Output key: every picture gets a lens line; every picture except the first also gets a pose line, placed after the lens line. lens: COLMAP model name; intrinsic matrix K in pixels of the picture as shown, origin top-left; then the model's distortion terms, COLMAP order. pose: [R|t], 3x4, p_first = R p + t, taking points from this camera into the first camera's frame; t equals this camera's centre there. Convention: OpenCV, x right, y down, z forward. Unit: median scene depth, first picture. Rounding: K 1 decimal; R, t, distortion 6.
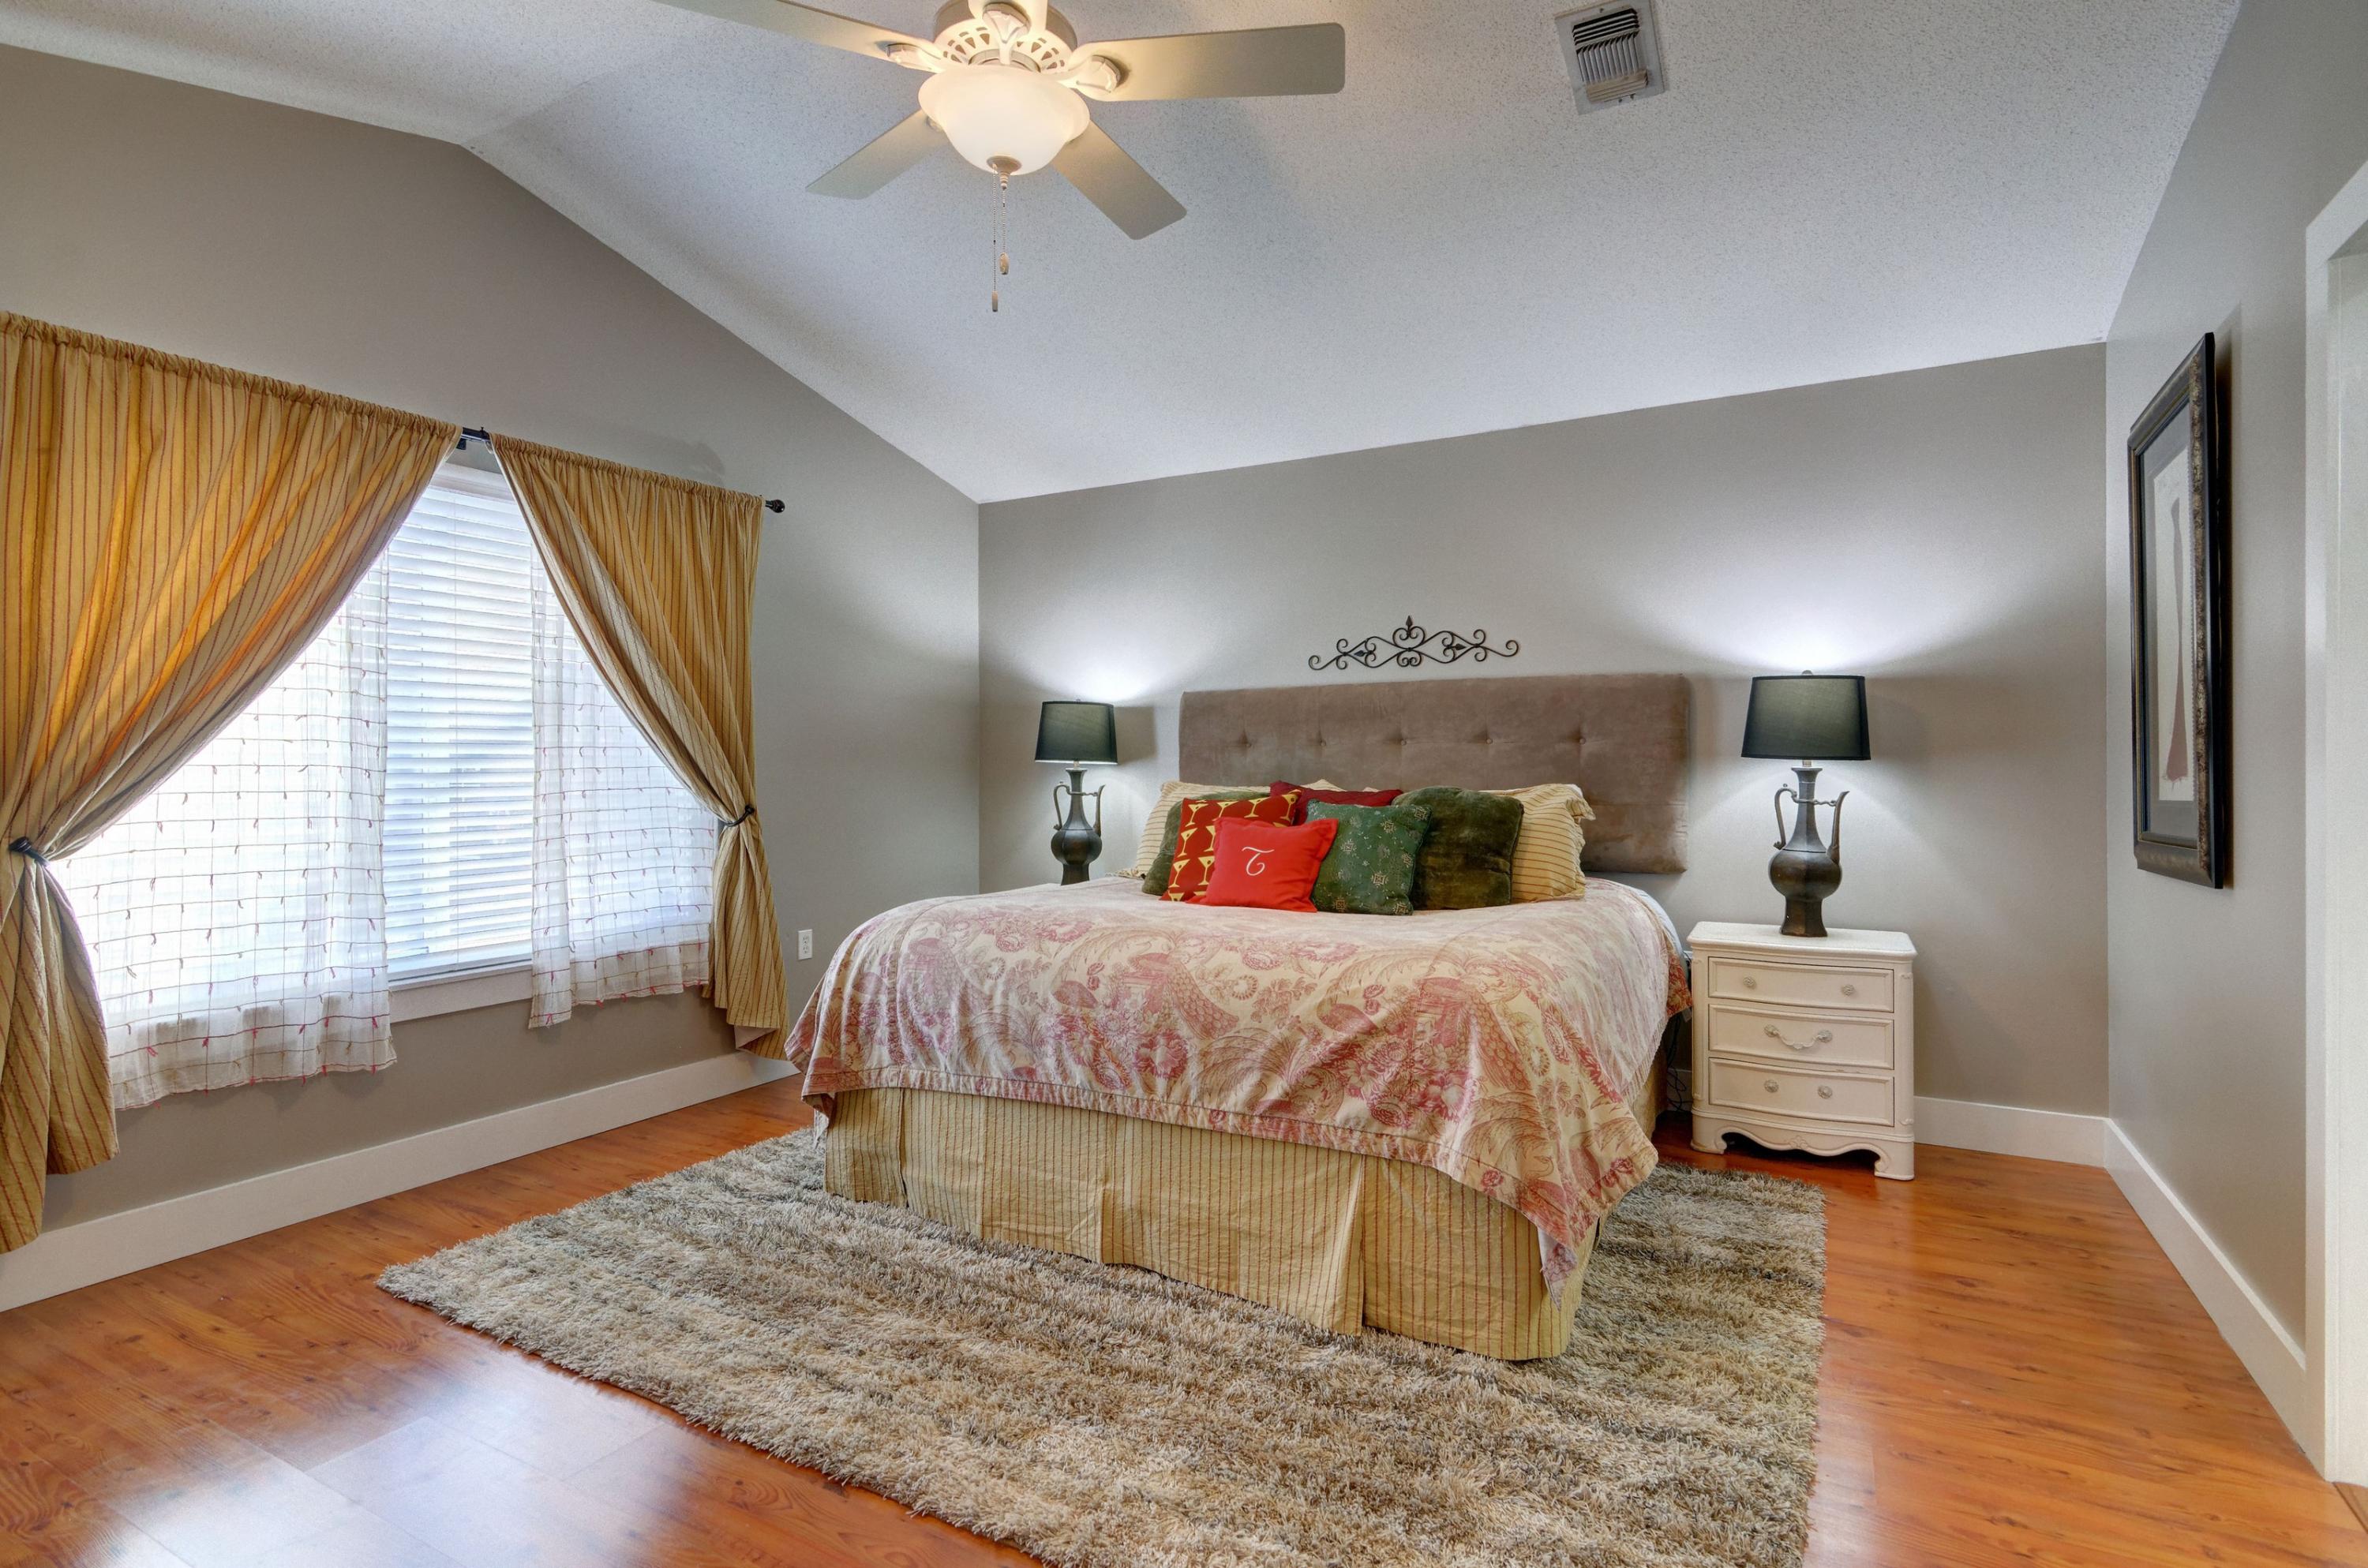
lens RADIAL K [[1146.1, 0, 1187.2], [0, 1146.1, 772.1], [0, 0, 1]] dist [0.002860, -0.000037]
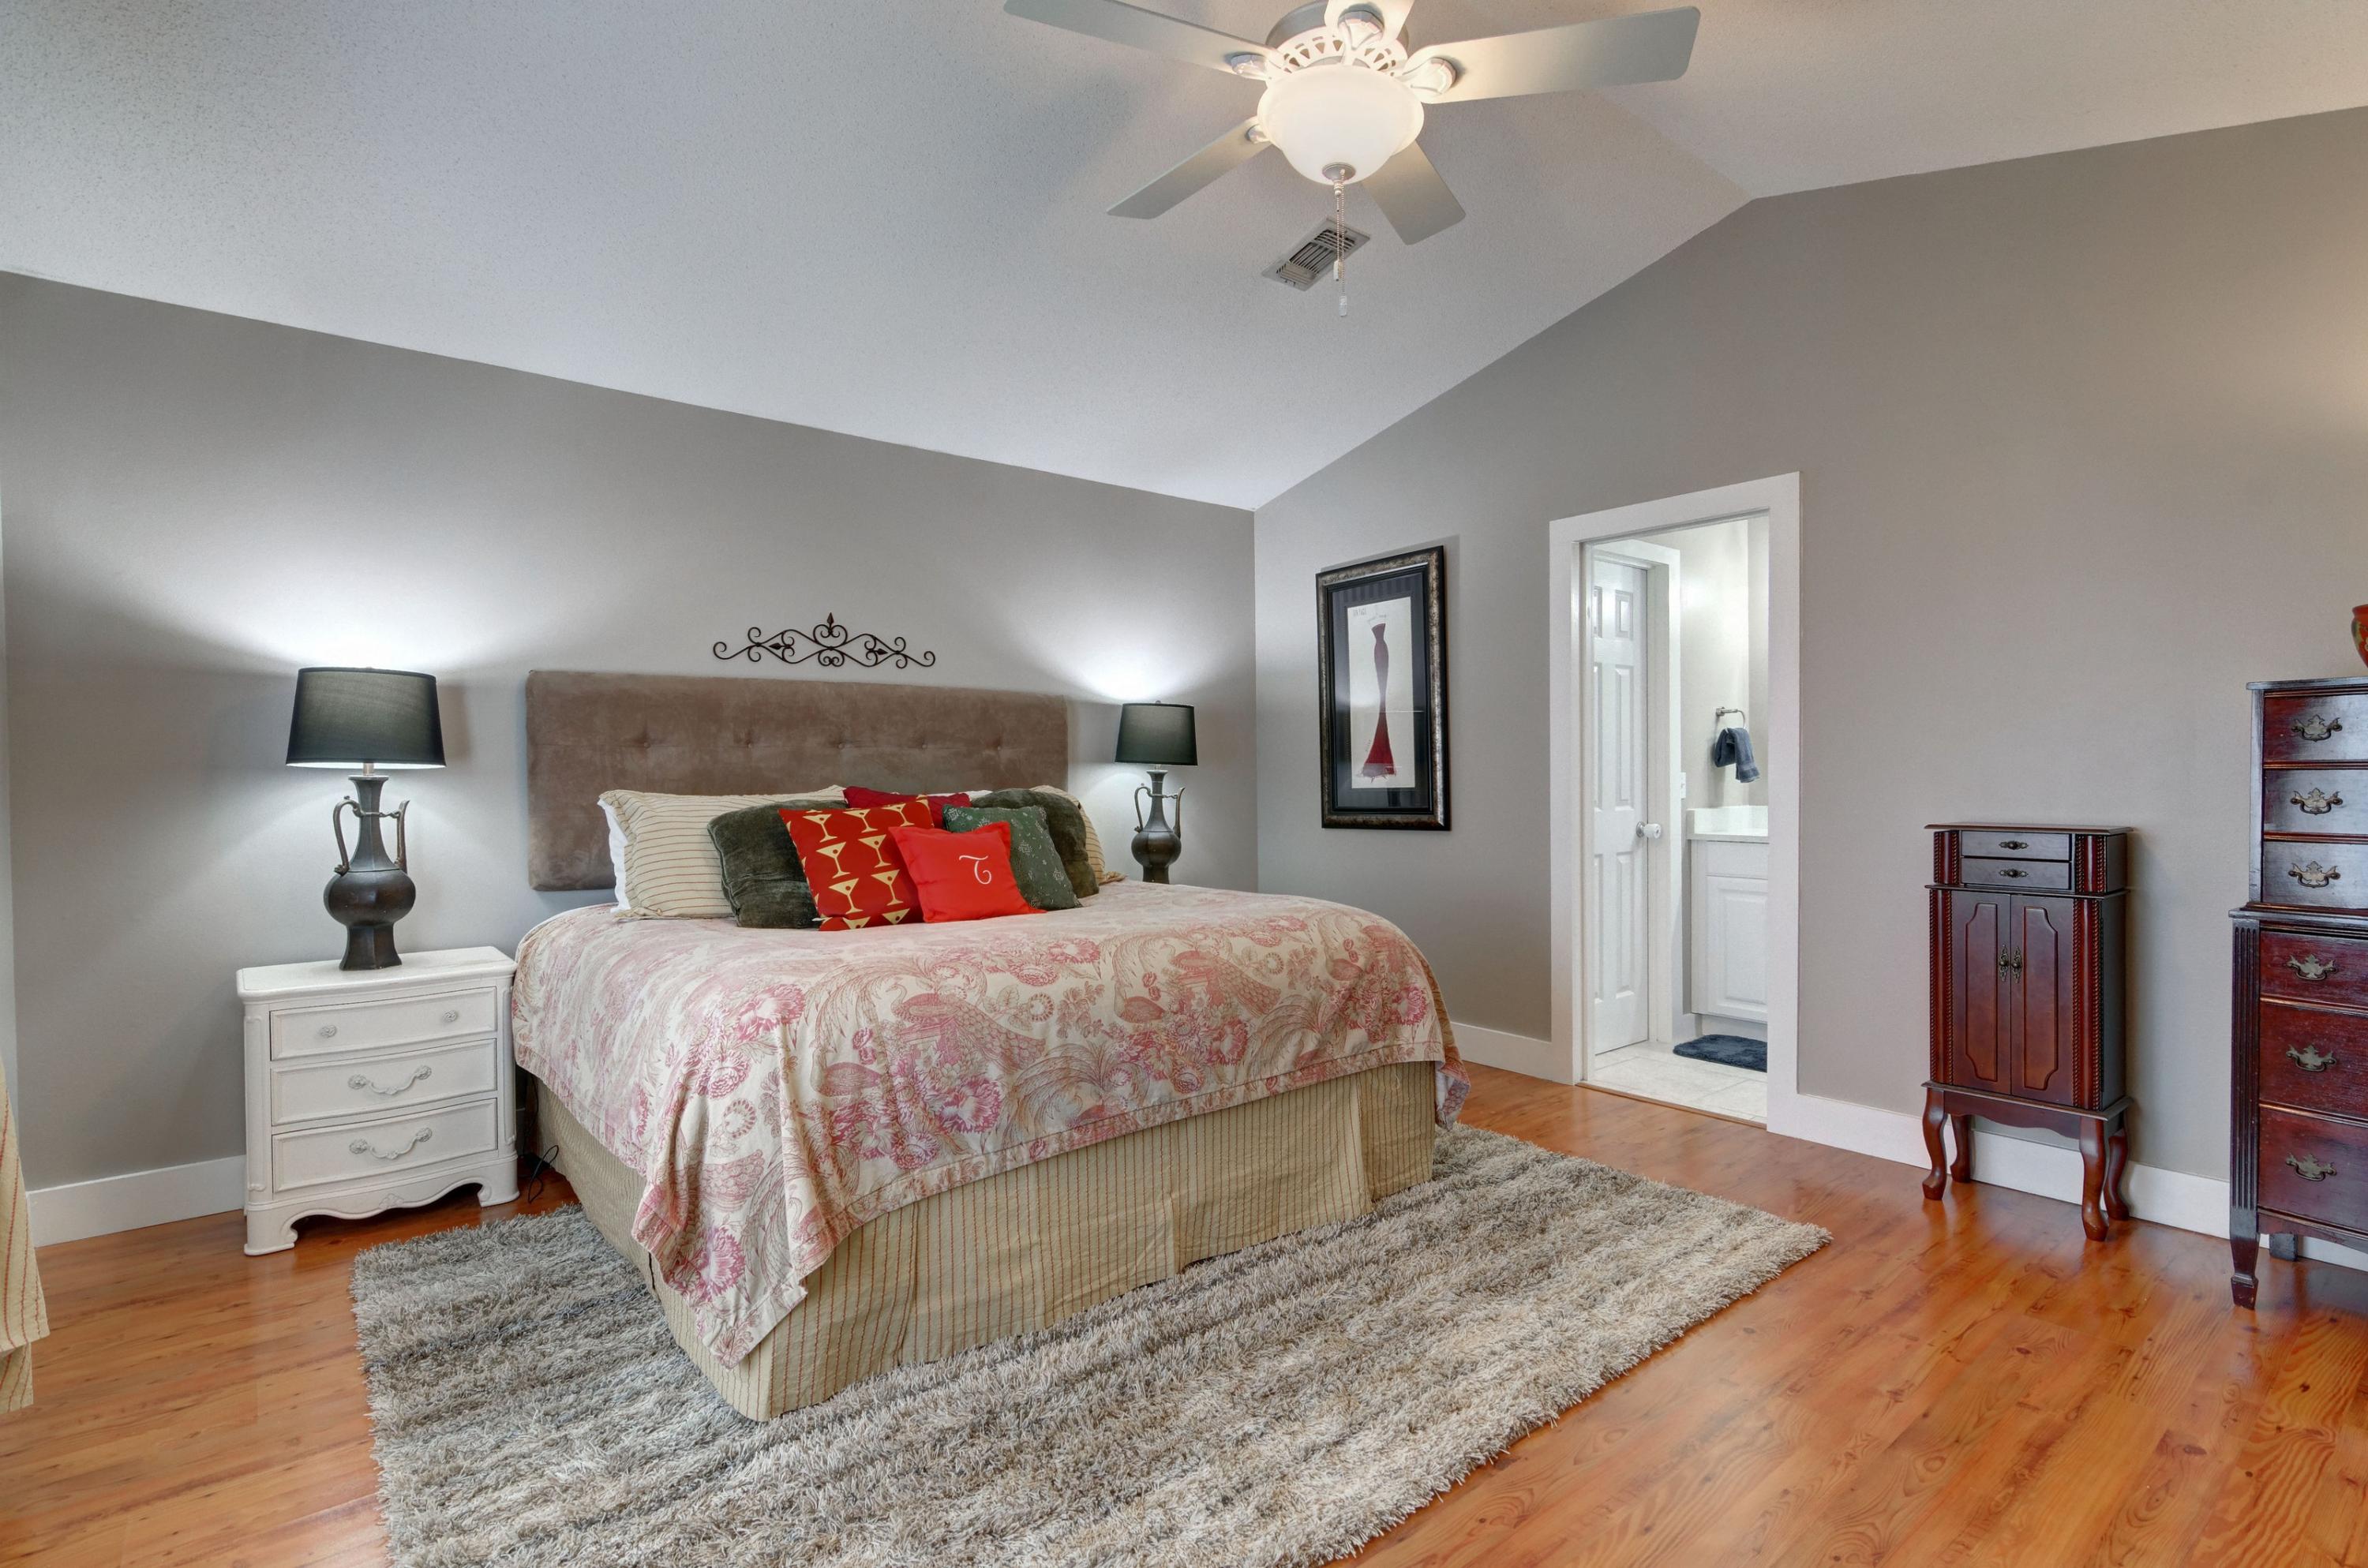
lens RADIAL K [[1137.9, 0, 1185.4], [0, 1137.9, 800.4], [0, 0, 1]] dist [0.004031, -0.000342]
pose [[0.368772, -0.023315, 0.929228, -0.740616], [0.009549, 0.999728, 0.021294, 0.002122], [-0.929471, 0.001021, 0.368894, 0.486200]]
